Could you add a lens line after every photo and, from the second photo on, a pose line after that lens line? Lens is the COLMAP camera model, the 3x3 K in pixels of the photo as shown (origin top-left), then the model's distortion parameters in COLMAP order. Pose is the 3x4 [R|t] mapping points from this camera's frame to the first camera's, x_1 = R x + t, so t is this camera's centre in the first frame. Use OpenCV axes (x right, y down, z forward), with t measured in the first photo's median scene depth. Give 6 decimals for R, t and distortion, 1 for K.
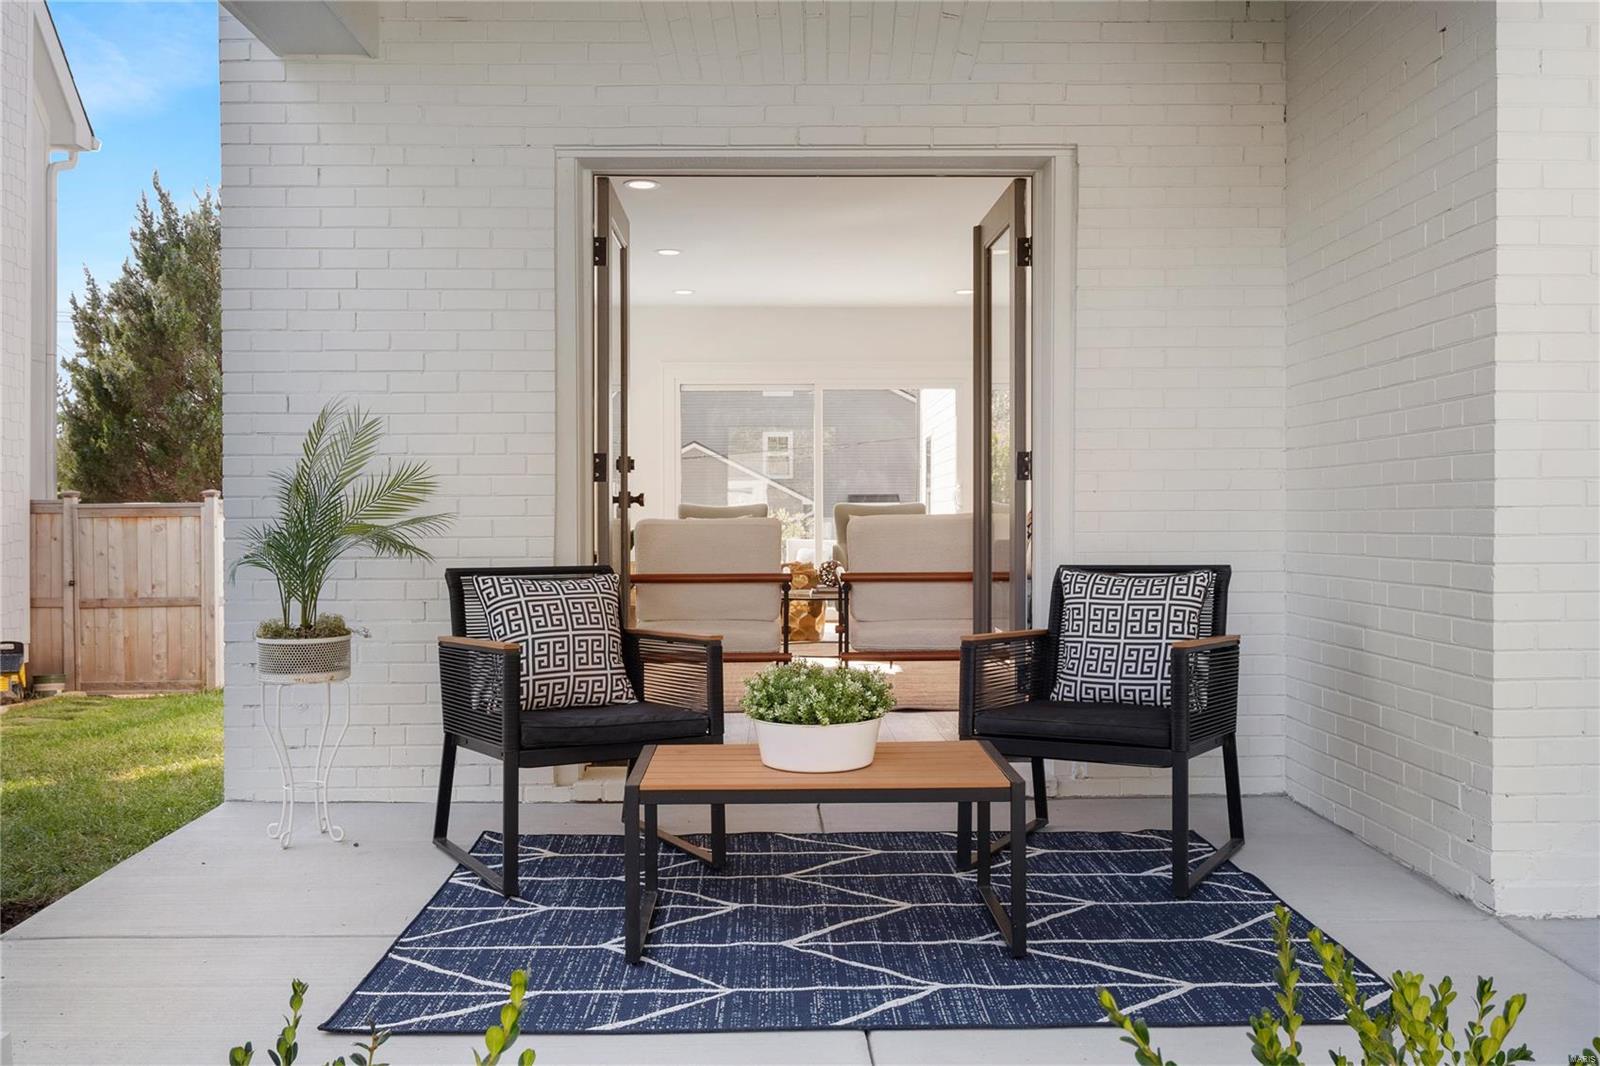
lens RADIAL K [[1398.2, 0, 800.0], [0, 1398.2, 533.0], [0, 0, 1]] dist [0.010730, 0.001557]
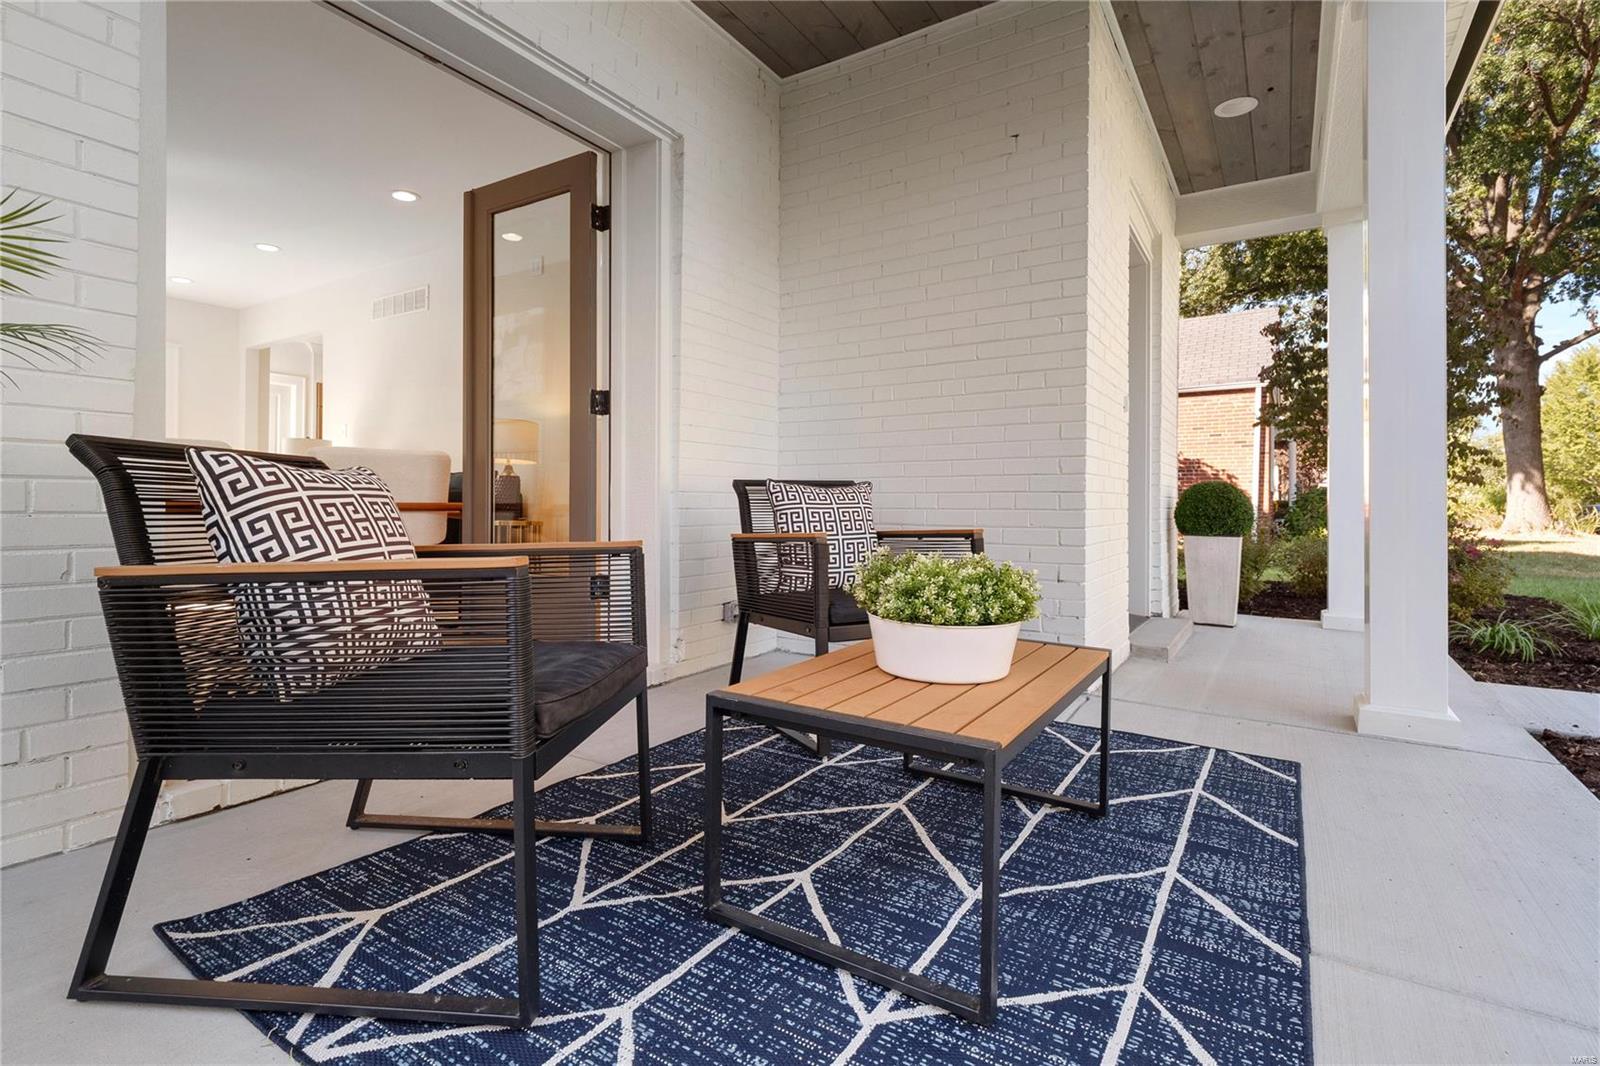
lens RADIAL K [[765.2, 0, 803.0], [0, 765.2, 504.0], [0, 0, 1]] dist [-0.003247, -0.000955]
pose [[0.561672, 0.007126, 0.827329, -0.407094], [-0.000380, 0.999965, -0.008356, 0.064211], [-0.827360, 0.004379, 0.561655, 0.773699]]
